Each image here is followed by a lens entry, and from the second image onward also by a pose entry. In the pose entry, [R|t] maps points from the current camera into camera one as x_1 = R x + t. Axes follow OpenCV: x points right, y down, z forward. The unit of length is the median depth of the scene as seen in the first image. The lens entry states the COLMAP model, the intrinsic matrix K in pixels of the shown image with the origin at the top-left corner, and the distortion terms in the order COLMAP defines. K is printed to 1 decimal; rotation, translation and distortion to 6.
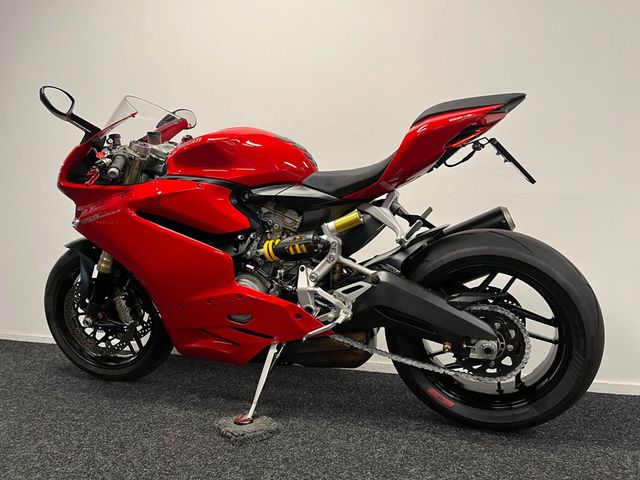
lens RADIAL K [[480.5, 0, 321.4], [0, 480.5, 236.5], [0, 0, 1]] dist [0.029934, -0.000012]
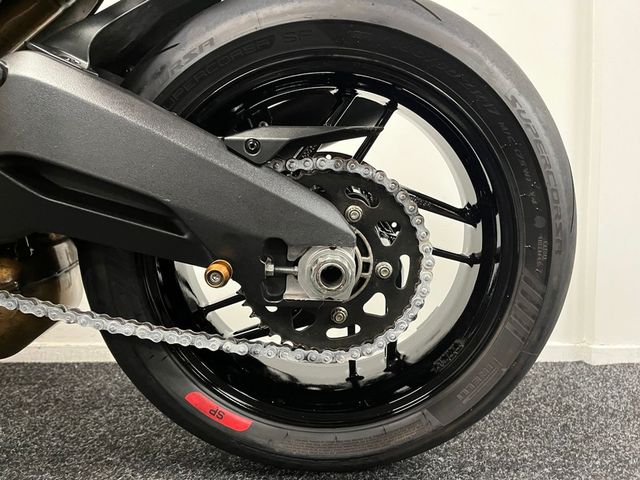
lens RADIAL K [[480.5, 0, 322.0], [0, 480.5, 241.6], [0, 0, 1]] dist [0.029934, -0.000012]
pose [[0.947957, -0.009750, 0.318250, 0.211617], [-0.001329, 0.999401, 0.034578, 0.187518], [-0.318397, -0.033201, 0.947376, 0.626550]]
